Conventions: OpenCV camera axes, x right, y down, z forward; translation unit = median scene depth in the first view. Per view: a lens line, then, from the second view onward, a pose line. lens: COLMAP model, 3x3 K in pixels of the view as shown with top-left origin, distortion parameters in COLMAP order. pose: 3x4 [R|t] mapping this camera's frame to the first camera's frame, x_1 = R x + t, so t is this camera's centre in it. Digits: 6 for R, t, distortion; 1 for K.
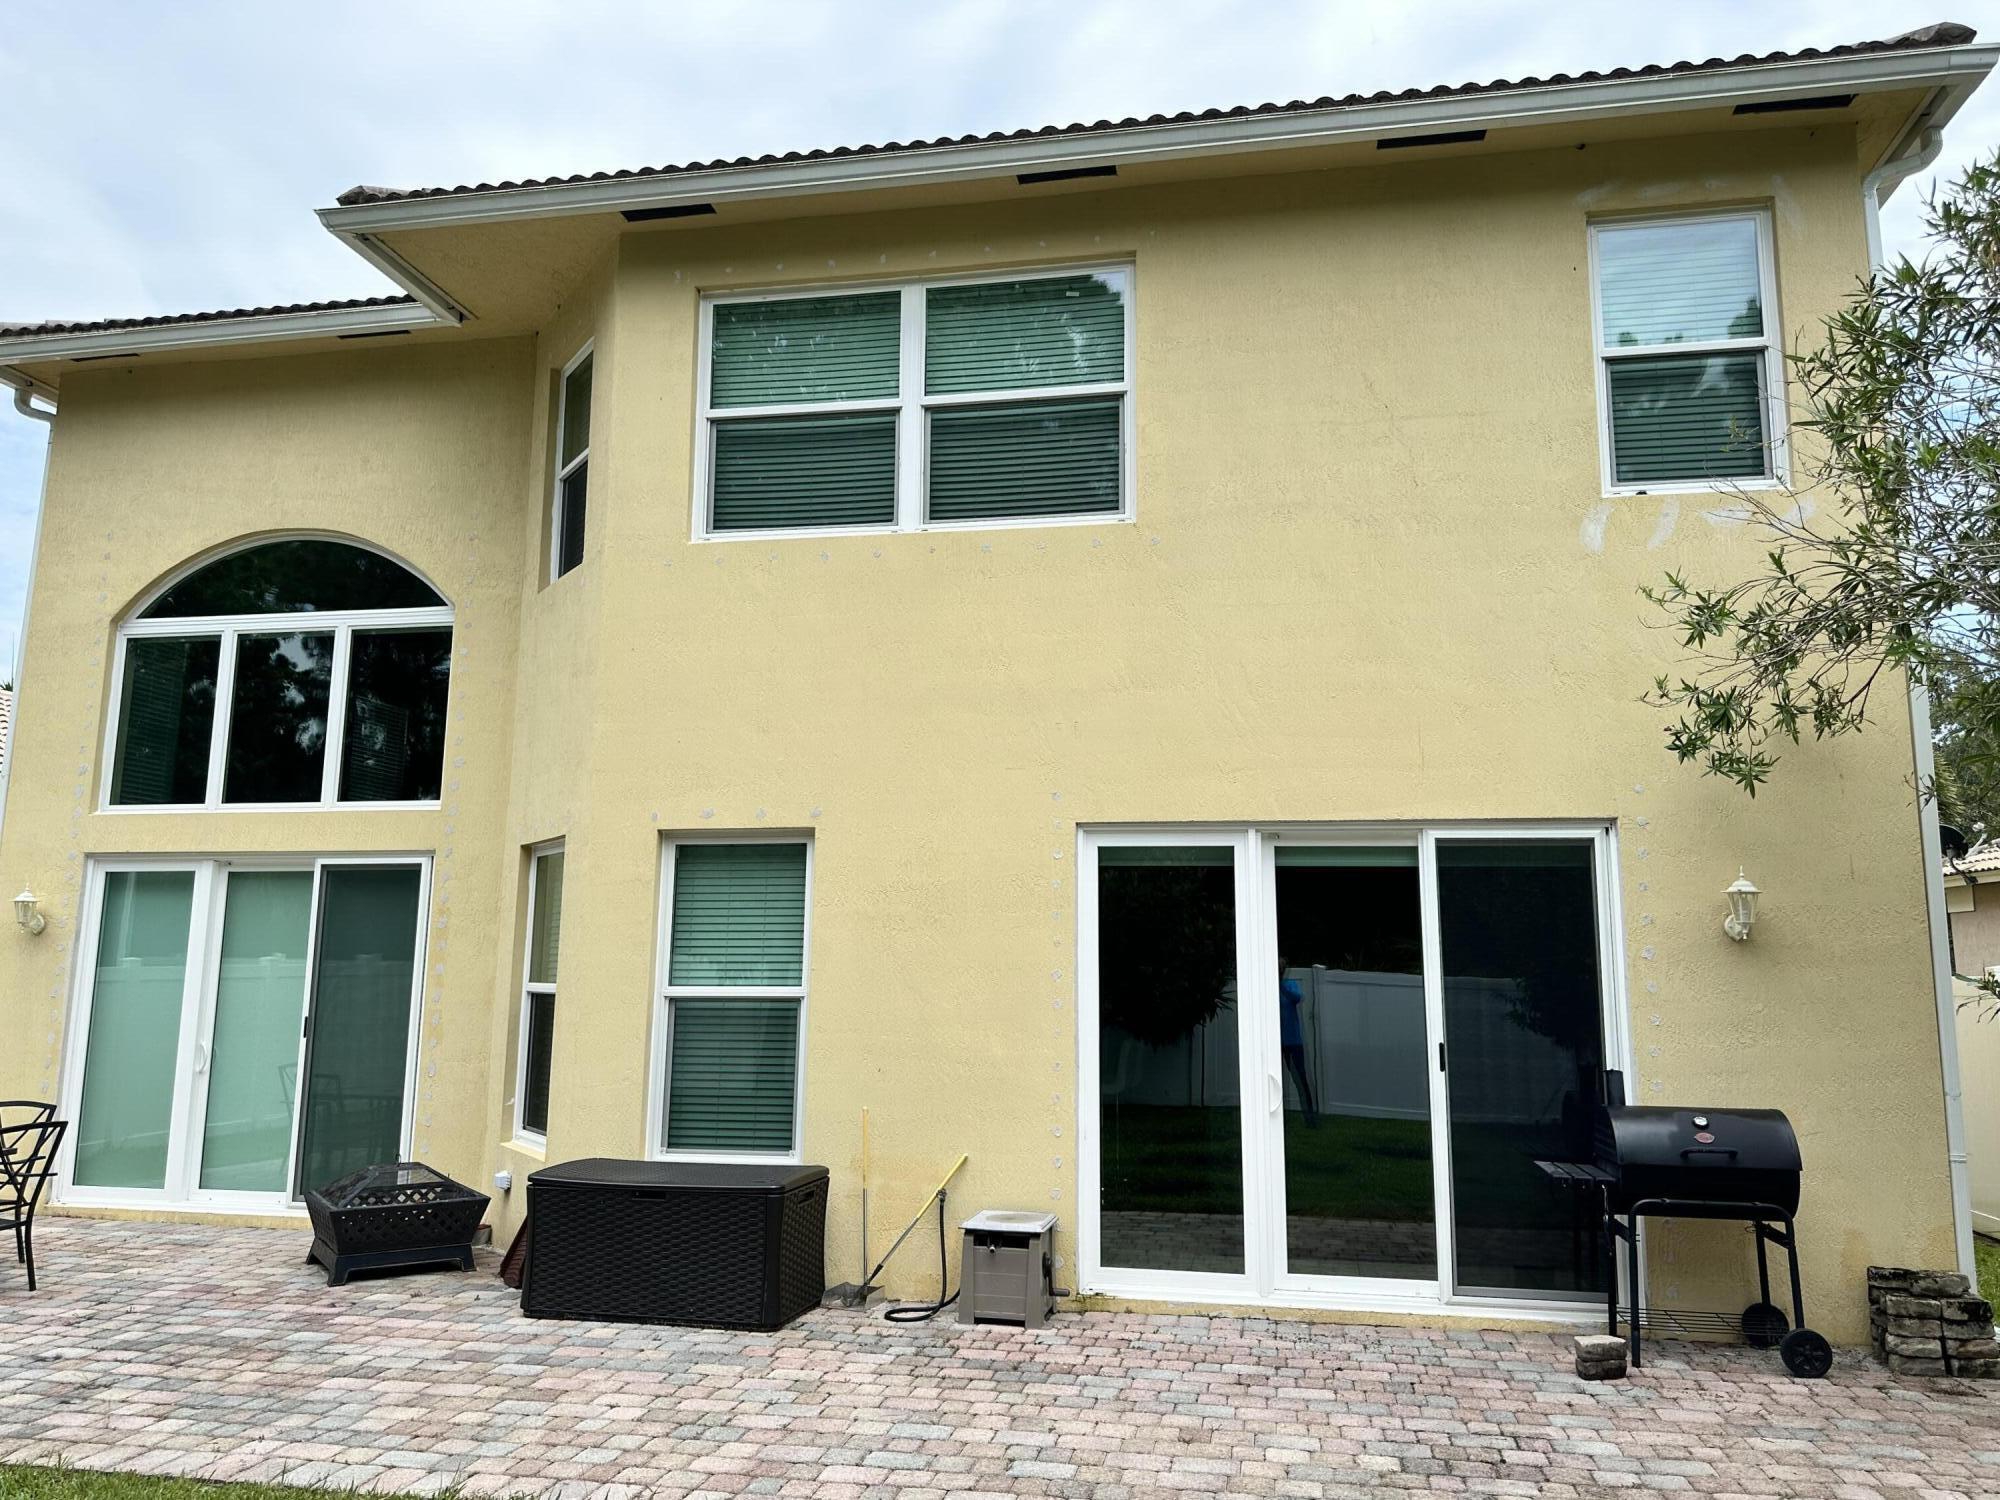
lens RADIAL K [[1458.0, 0, 993.8], [0, 1458.0, 722.2], [0, 0, 1]] dist [0.039799, -0.045731]
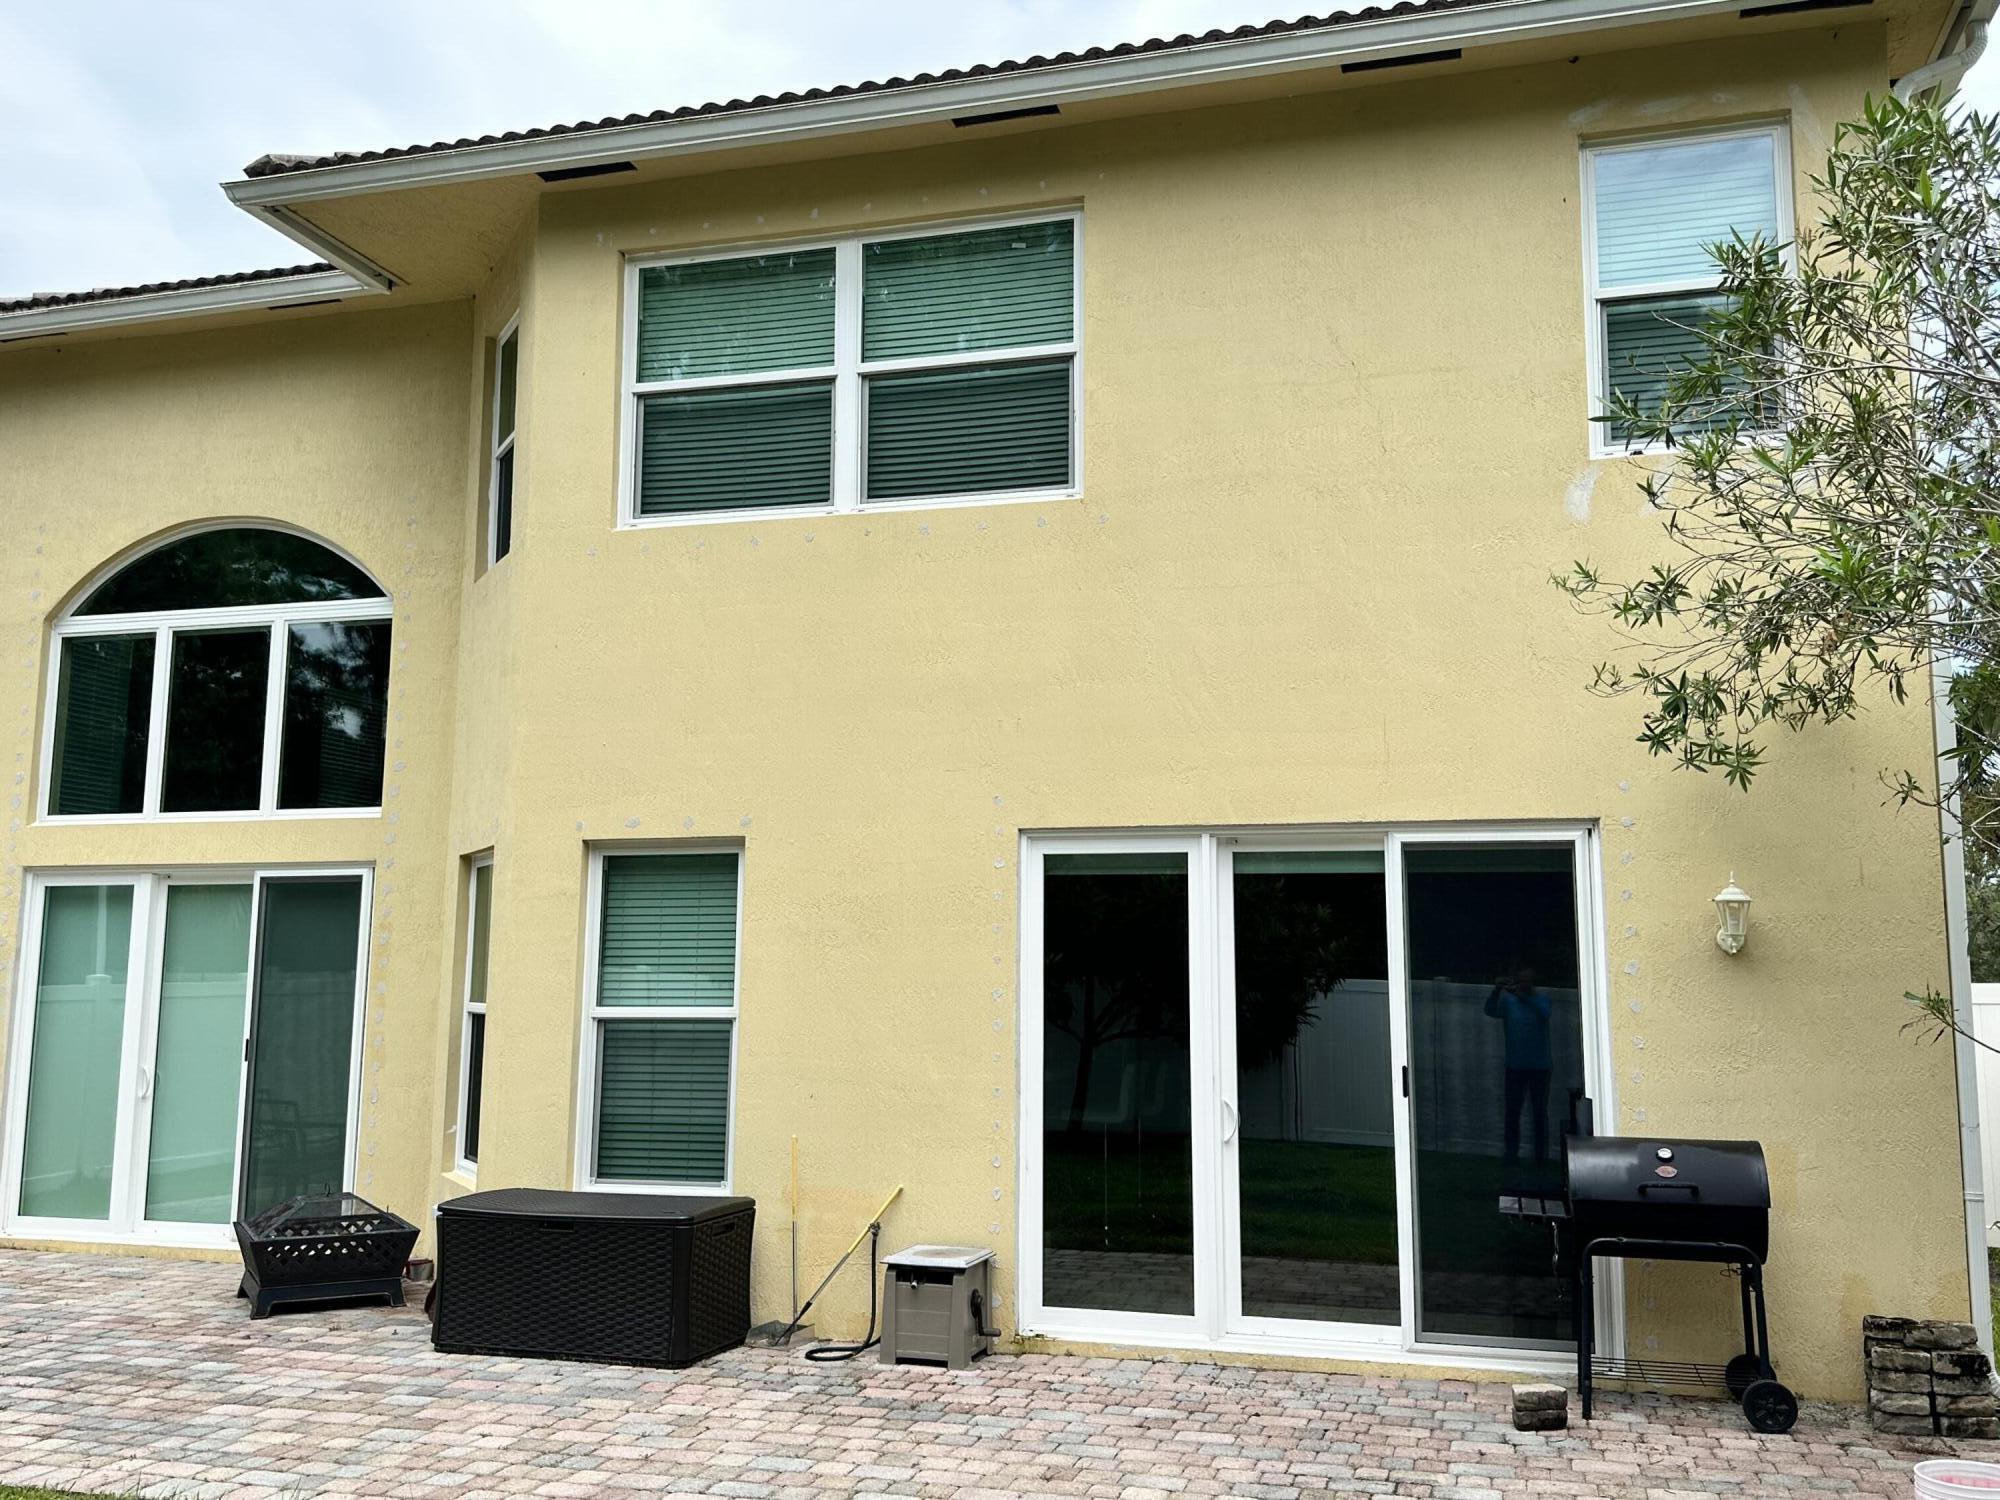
lens RADIAL K [[1767.2, 0, 1015.4], [0, 1767.2, 714.2], [0, 0, 1]] dist [0.071648, -0.100650]
pose [[0.995874, -0.017093, -0.089121, 0.155903], [0.018935, 0.999623, 0.019869, -0.025504], [0.088748, -0.021474, 0.995823, -0.111766]]
